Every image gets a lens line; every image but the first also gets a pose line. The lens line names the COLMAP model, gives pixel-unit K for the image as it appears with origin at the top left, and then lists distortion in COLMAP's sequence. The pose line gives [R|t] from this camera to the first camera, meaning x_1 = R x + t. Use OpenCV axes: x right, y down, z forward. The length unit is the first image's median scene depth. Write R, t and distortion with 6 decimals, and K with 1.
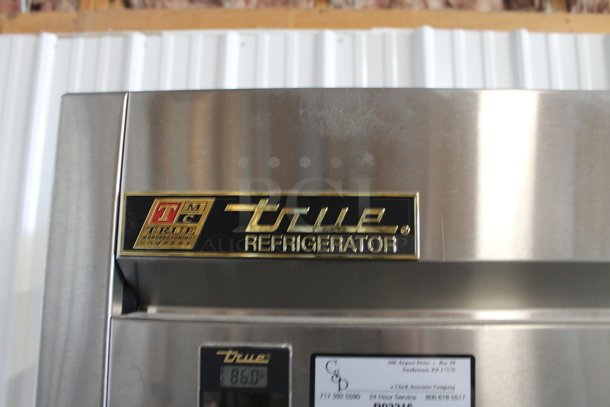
lens RADIAL K [[514.0, 0, 305.0], [0, 514.0, 203.5], [0, 0, 1]] dist [-0.154702, 0.124826]
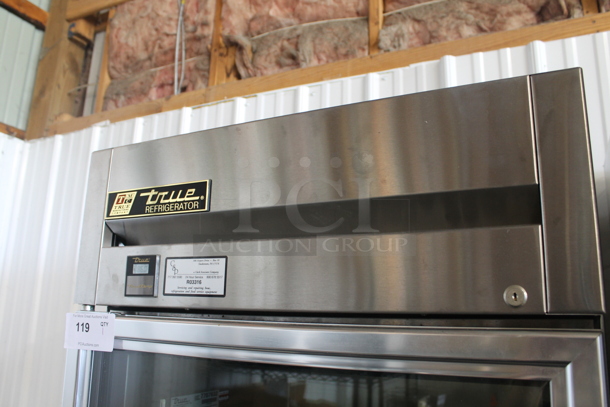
lens RADIAL K [[514.0, 0, 305.0], [0, 514.0, 203.5], [0, 0, 1]] dist [-0.154702, 0.124826]
pose [[0.909602, -0.076536, -0.408371, 1.397884], [0.048946, 0.995782, -0.077605, 0.252196], [0.412588, 0.050602, 0.909511, -0.709752]]
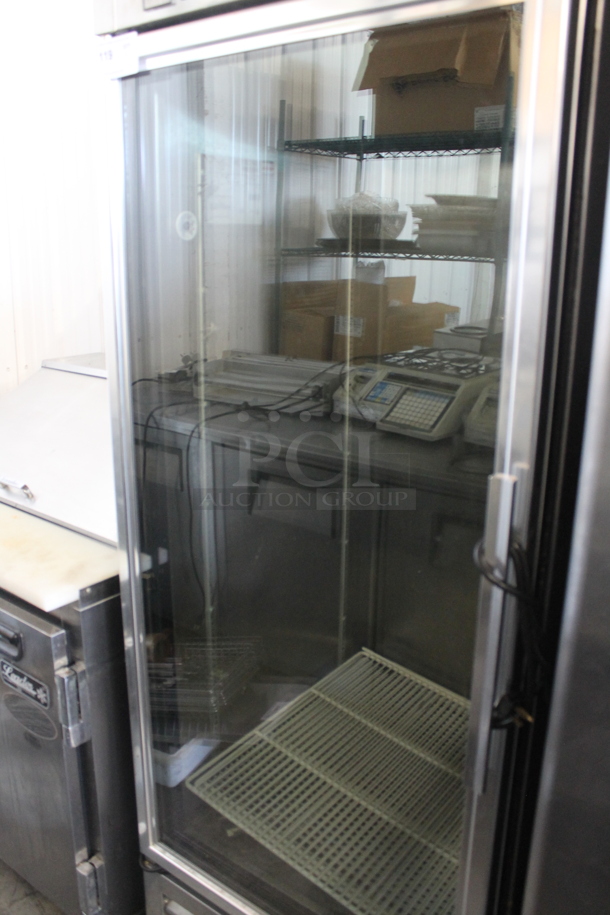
lens RADIAL K [[771.0, 0, 305.0], [0, 771.0, 457.5], [0, 0, 1]] dist [-0.154702, 0.124826]
pose [[0.829149, 0.148436, -0.538961, 2.255942], [0.084563, 0.919706, 0.383392, 1.022460], [0.552595, -0.363466, 0.750021, -1.640324]]
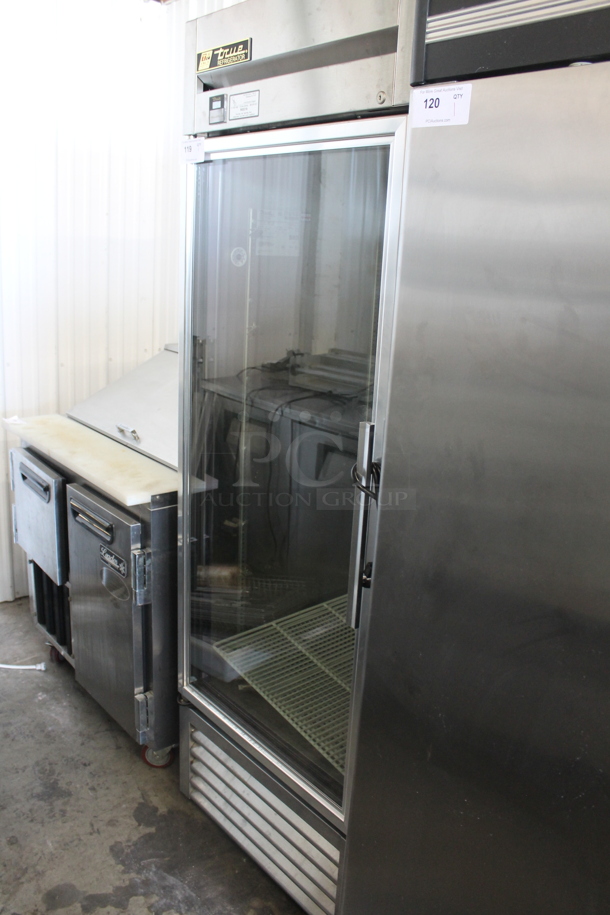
lens RADIAL K [[771.0, 0, 305.0], [0, 771.0, 457.5], [0, 0, 1]] dist [-0.154702, 0.124826]
pose [[0.687008, 0.216975, -0.693500, 4.102640], [0.073064, 0.928917, 0.363009, 0.729054], [0.722968, -0.300059, 0.622320, -2.315804]]
